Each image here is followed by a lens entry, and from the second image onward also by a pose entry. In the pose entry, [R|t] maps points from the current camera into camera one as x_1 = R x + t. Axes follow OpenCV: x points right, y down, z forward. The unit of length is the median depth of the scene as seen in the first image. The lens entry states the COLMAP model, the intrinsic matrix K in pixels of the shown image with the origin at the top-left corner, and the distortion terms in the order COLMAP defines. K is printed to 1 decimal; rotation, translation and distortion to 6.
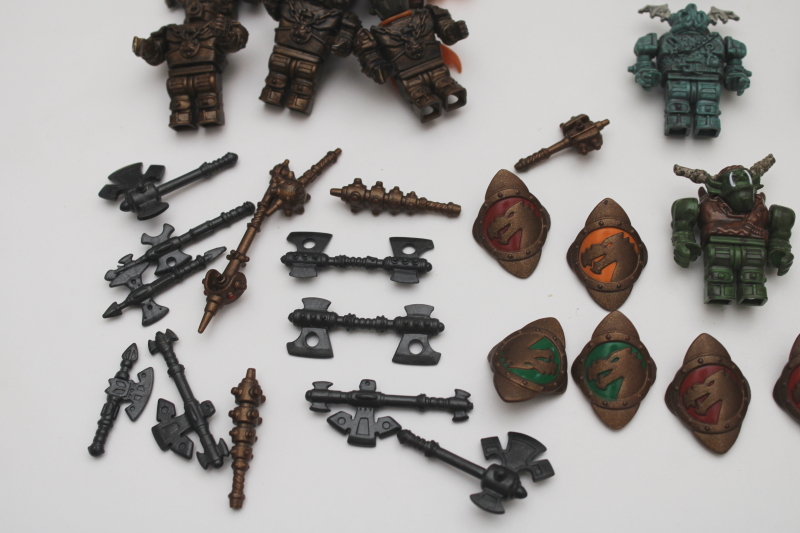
lens RADIAL K [[1234.2, 0, 400.0], [0, 1234.2, 266.5], [0, 0, 1]] dist [-0.047112, 0.077822]
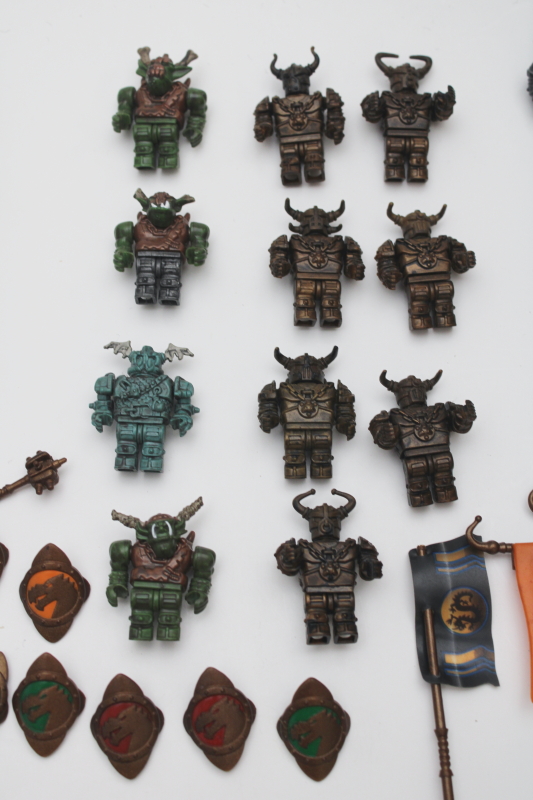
lens RADIAL K [[1234.2, 0, 266.5], [0, 1234.2, 400.0], [0, 0, 1]] dist [-0.047112, 0.077822]
pose [[0.998349, -0.011970, 0.056180, 0.289650], [0.006317, 0.994994, 0.099731, -0.282470], [-0.057093, -0.099212, 0.993427, -0.113735]]
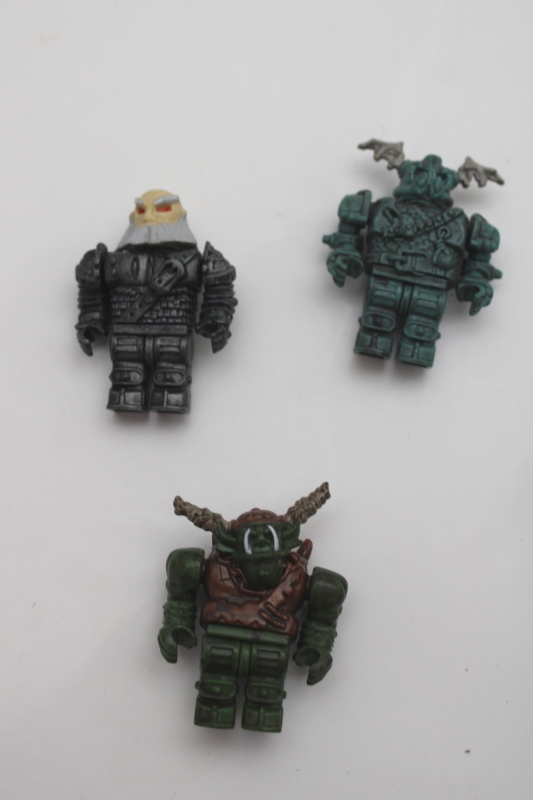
lens RADIAL K [[1234.2, 0, 266.5], [0, 1234.2, 400.0], [0, 0, 1]] dist [-0.047112, 0.077822]
pose [[0.989356, 0.142449, 0.029718, 0.151136], [-0.145411, 0.960068, 0.239009, -0.238427], [0.005515, -0.240786, 0.970562, 0.334094]]
